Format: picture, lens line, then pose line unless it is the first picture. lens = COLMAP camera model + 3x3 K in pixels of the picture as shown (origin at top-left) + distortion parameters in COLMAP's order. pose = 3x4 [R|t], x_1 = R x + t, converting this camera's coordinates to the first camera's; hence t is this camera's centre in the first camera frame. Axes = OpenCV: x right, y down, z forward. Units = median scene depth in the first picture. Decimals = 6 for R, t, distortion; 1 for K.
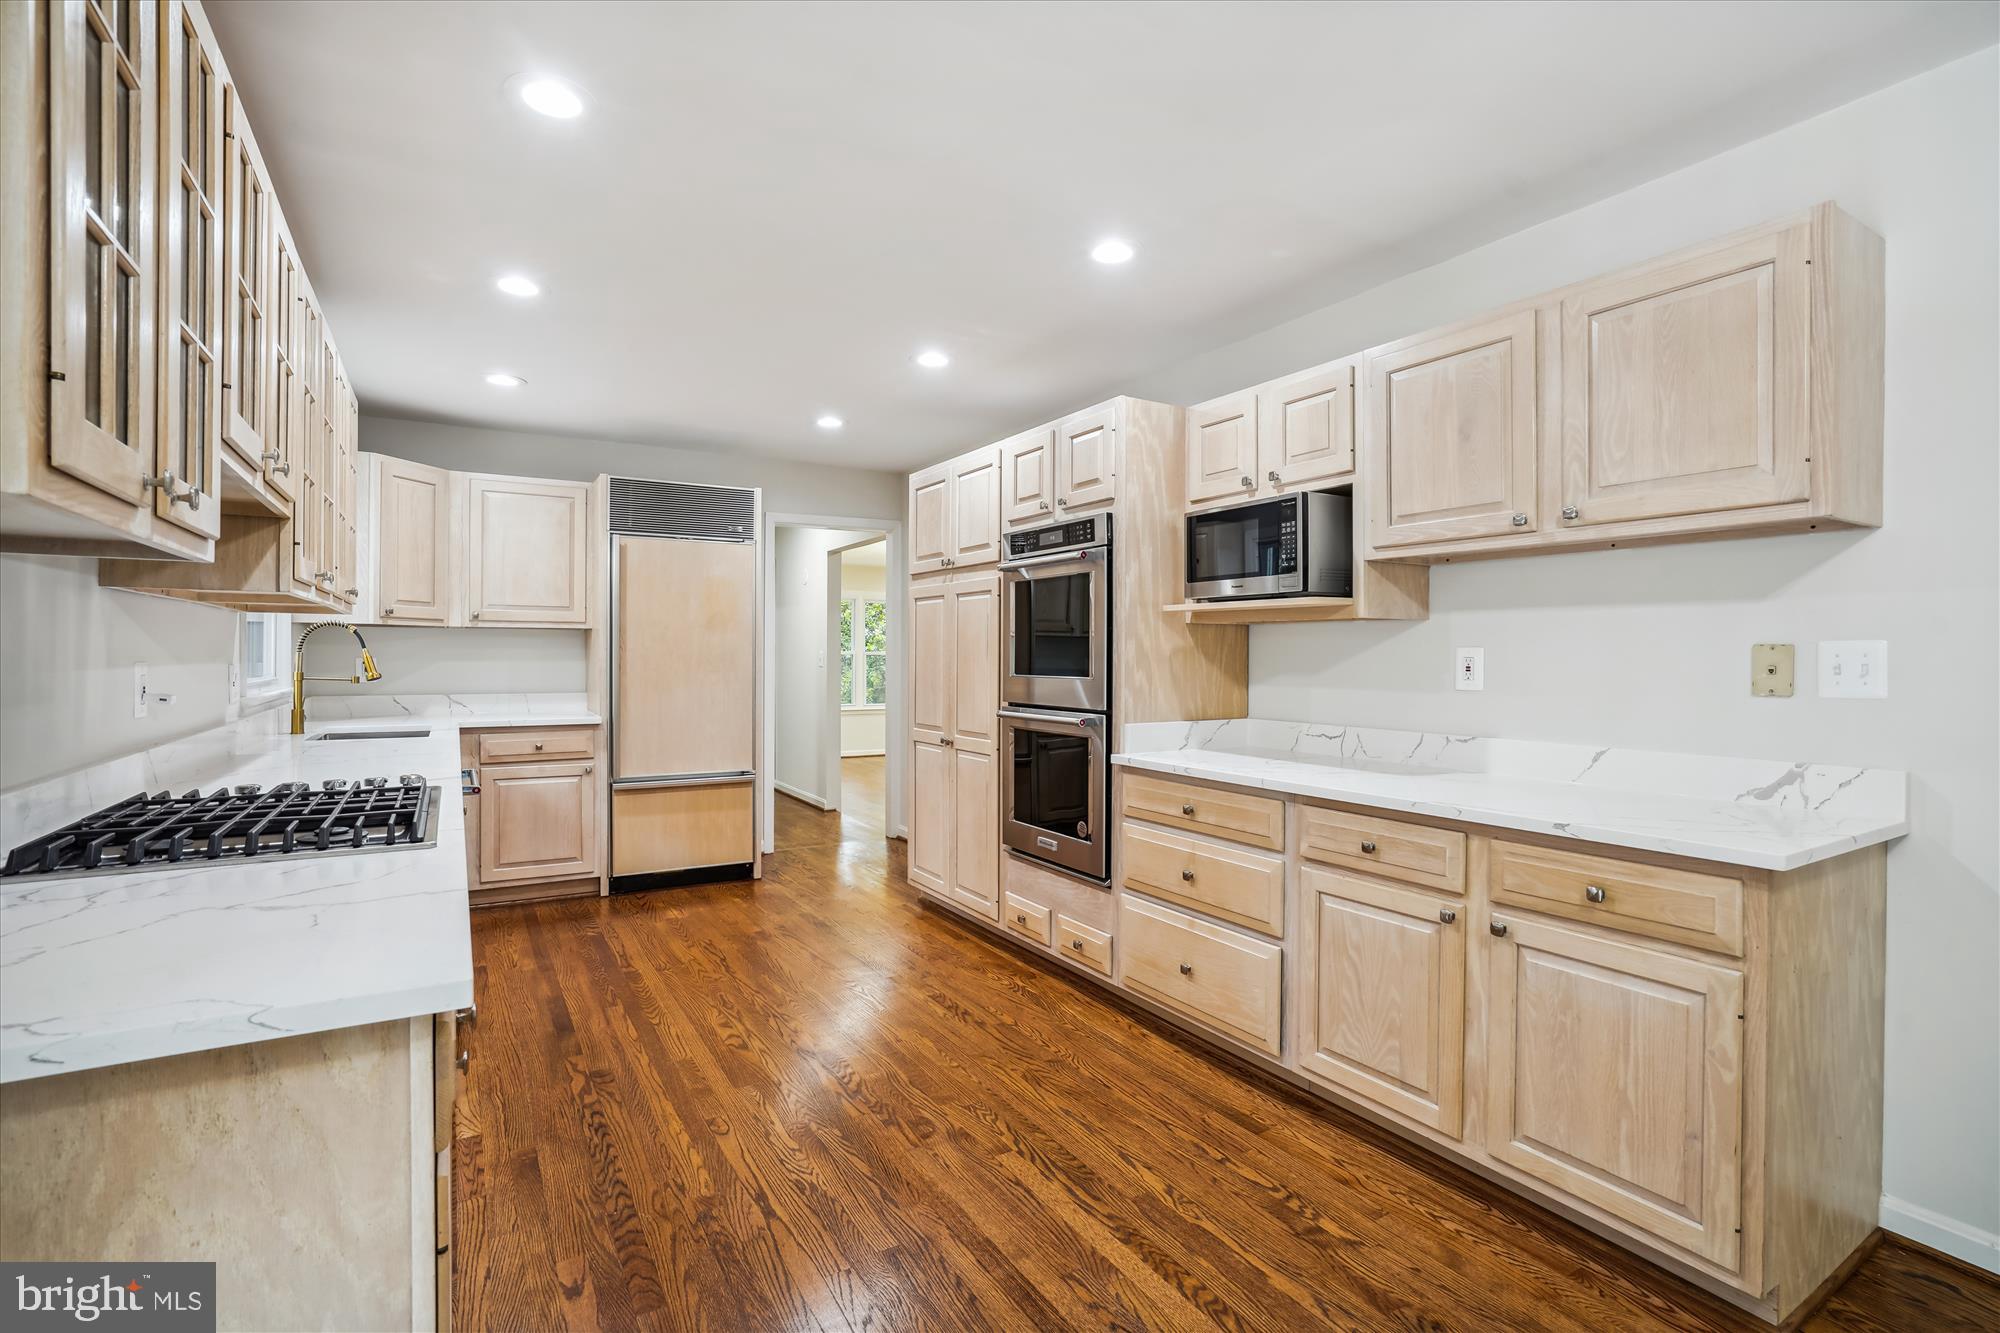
lens RADIAL K [[920.6, 0, 1002.6], [0, 920.6, 669.5], [0, 0, 1]] dist [-0.051548, 0.021817]
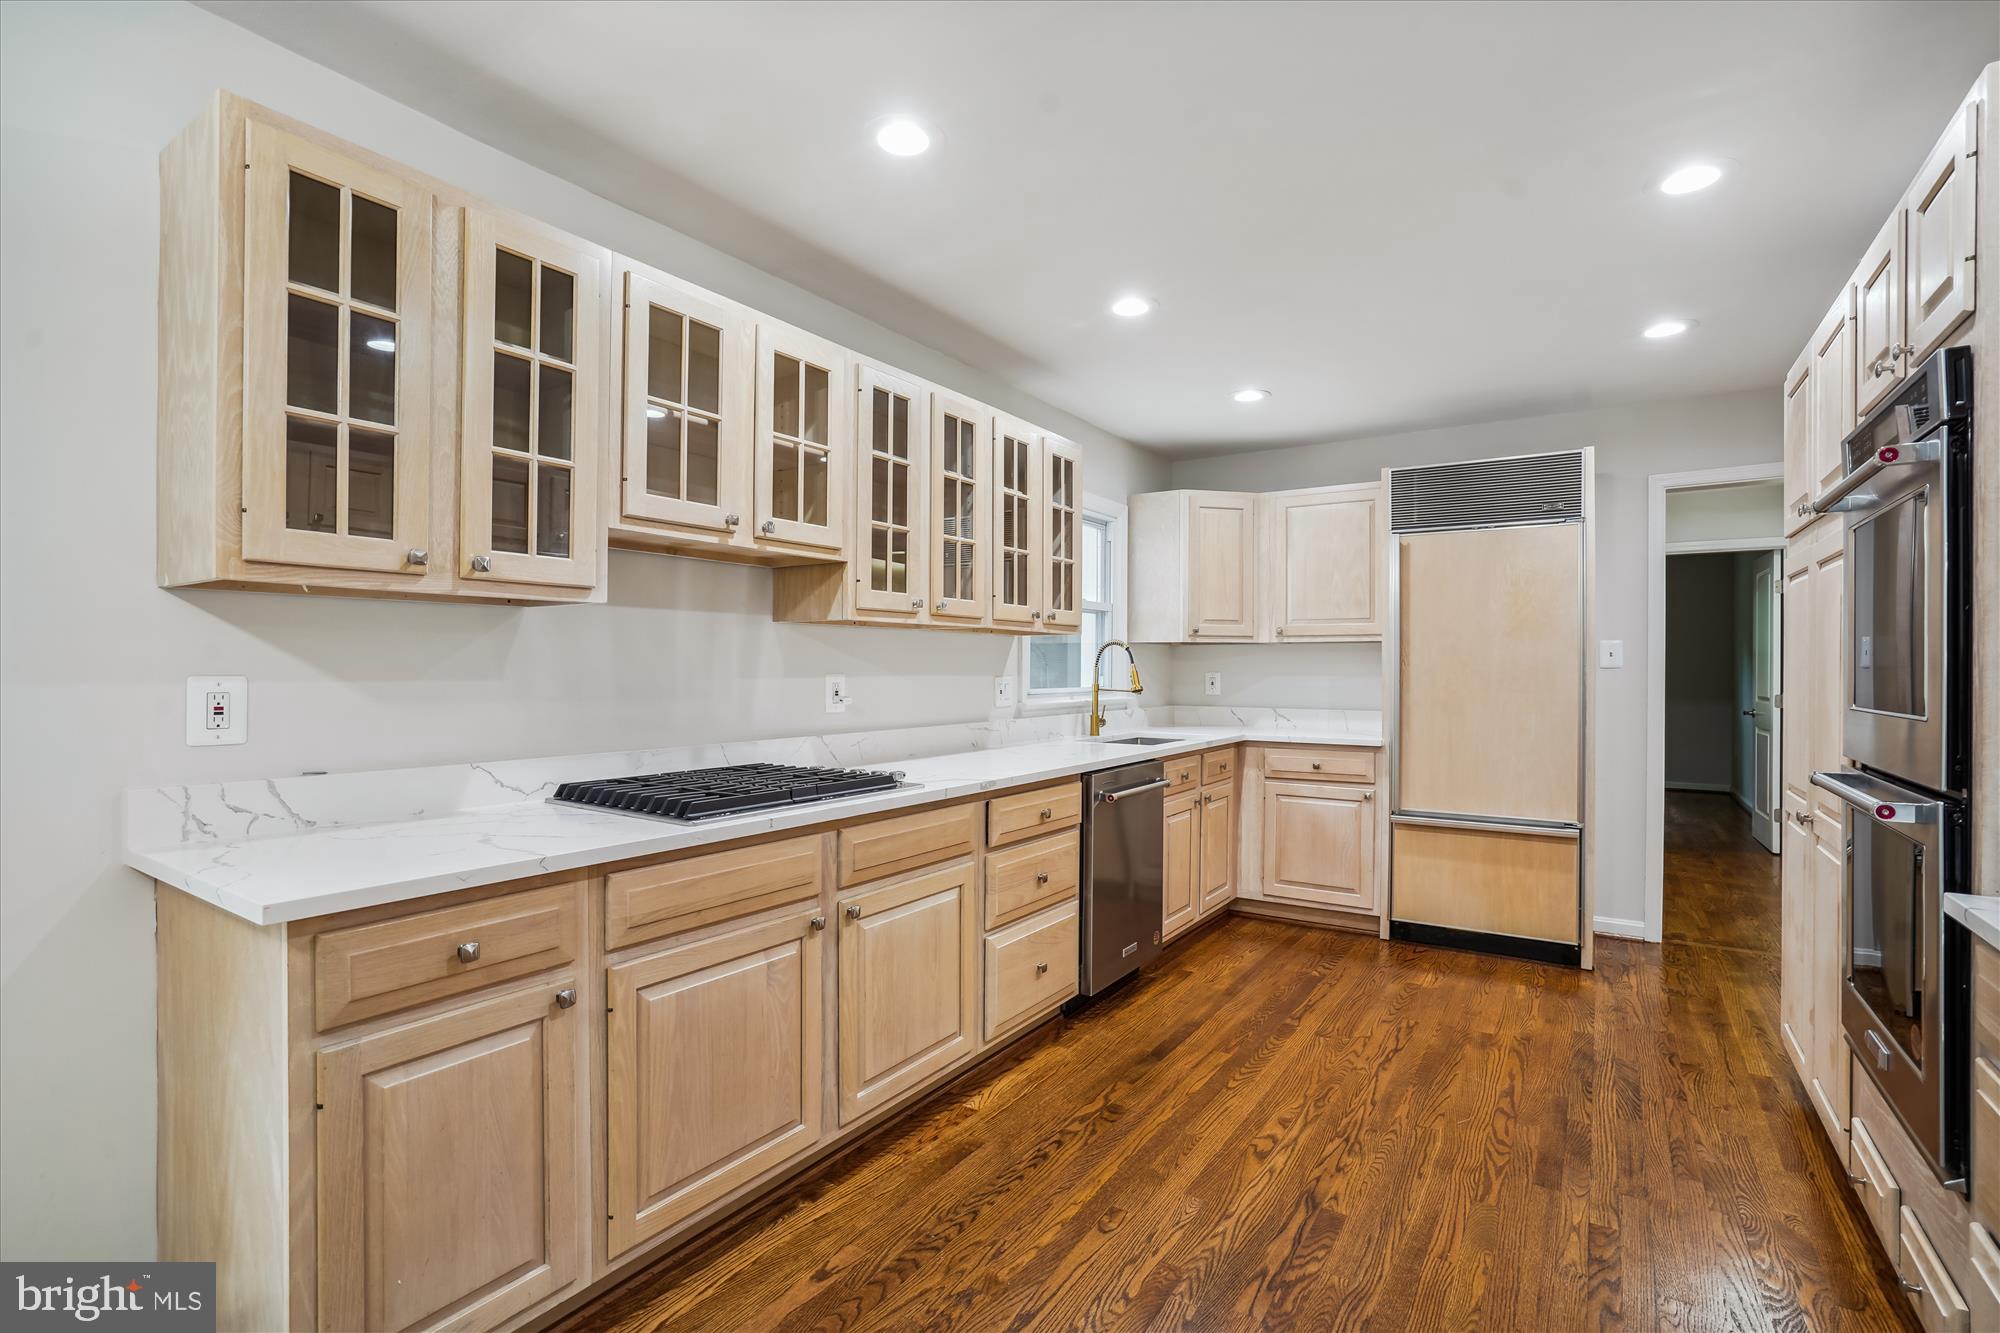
lens RADIAL K [[920.6, 0, 1002.6], [0, 920.6, 669.5], [0, 0, 1]] dist [-0.051548, 0.021817]
pose [[0.425703, -0.003191, -0.904857, 0.284181], [-0.014314, 0.999845, -0.010261, -0.002182], [0.904750, 0.017320, 0.425592, 0.368678]]
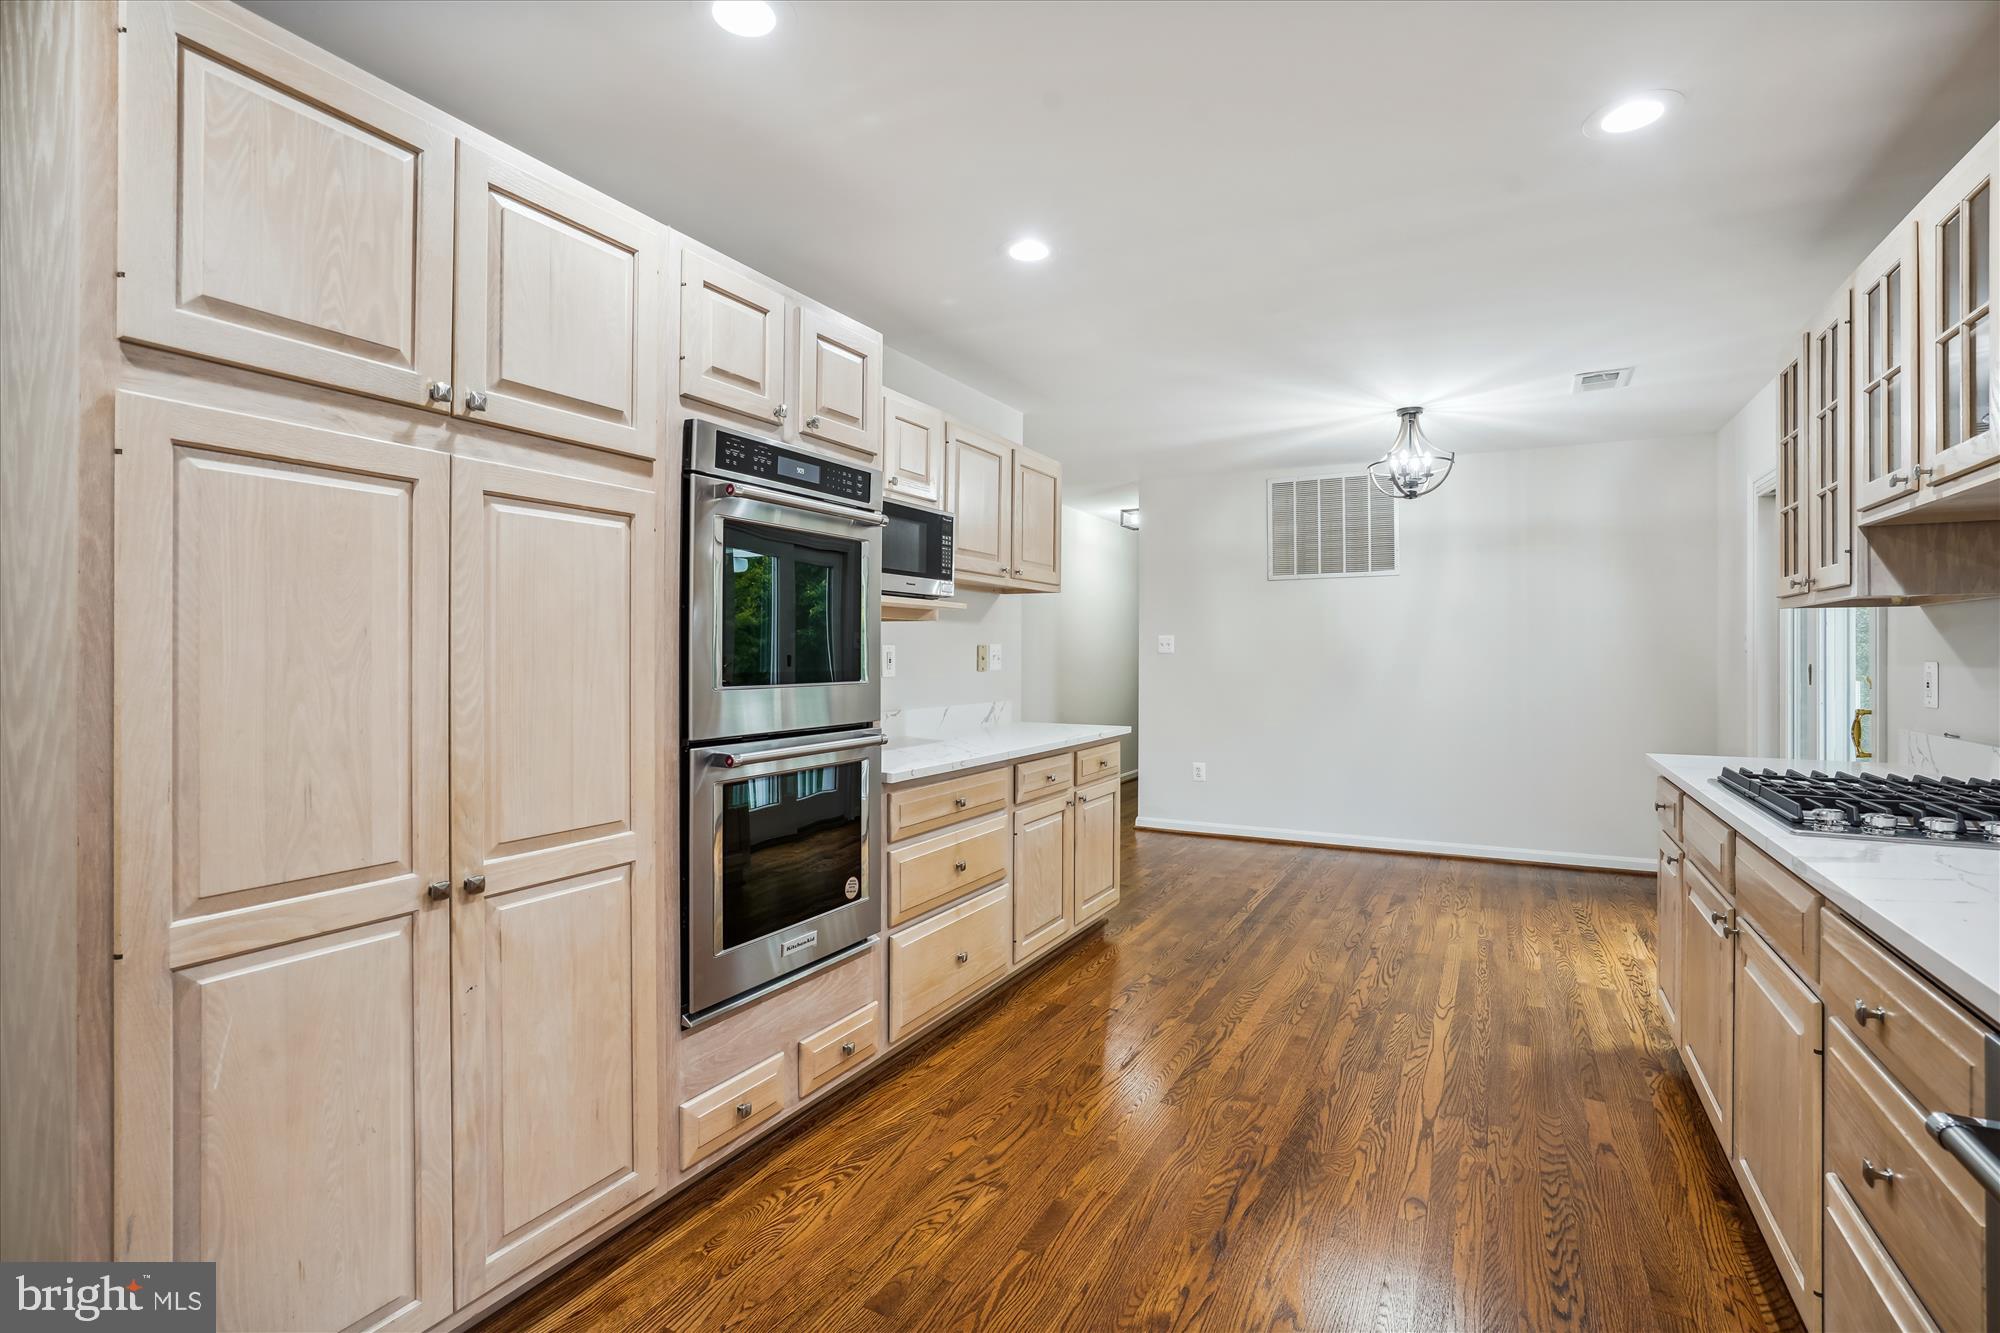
lens RADIAL K [[924.6, 0, 1008.4], [0, 924.6, 657.9], [0, 0, 1]] dist [-0.044868, 0.019822]
pose [[-0.508624, -0.009841, 0.860933, -0.580105], [0.009392, 0.999812, 0.016976, -0.020383], [-0.860938, 0.016720, -0.508436, 1.201949]]
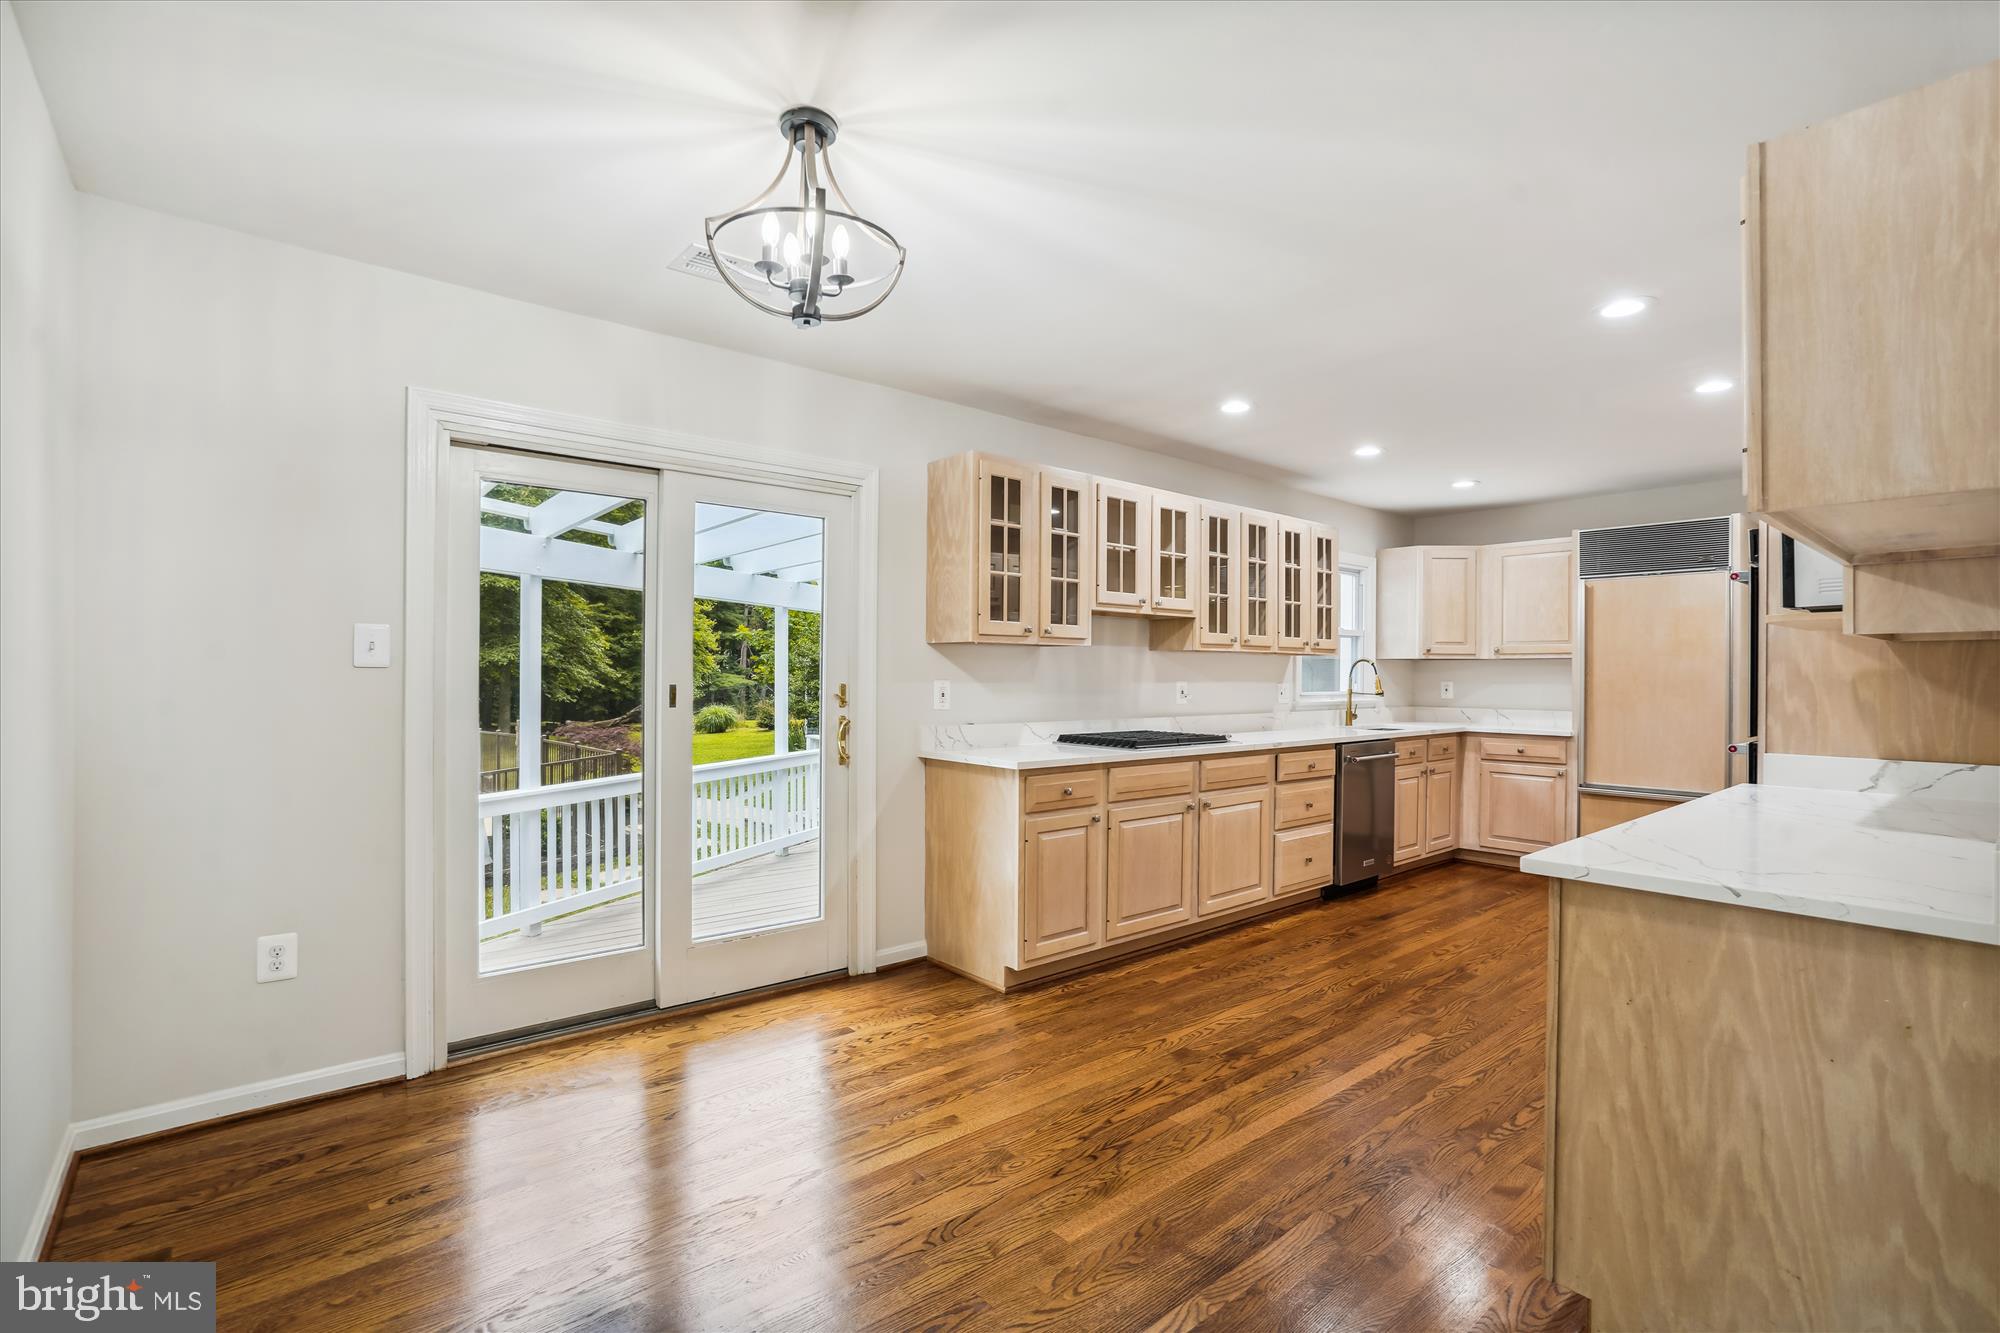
lens RADIAL K [[920.6, 0, 1002.6], [0, 920.6, 669.5], [0, 0, 1]] dist [-0.051548, 0.021817]
pose [[0.157892, -0.009073, -0.987415, 0.834506], [-0.021631, 0.999686, -0.012645, 0.002434], [0.987219, 0.023355, 0.157646, 0.080603]]
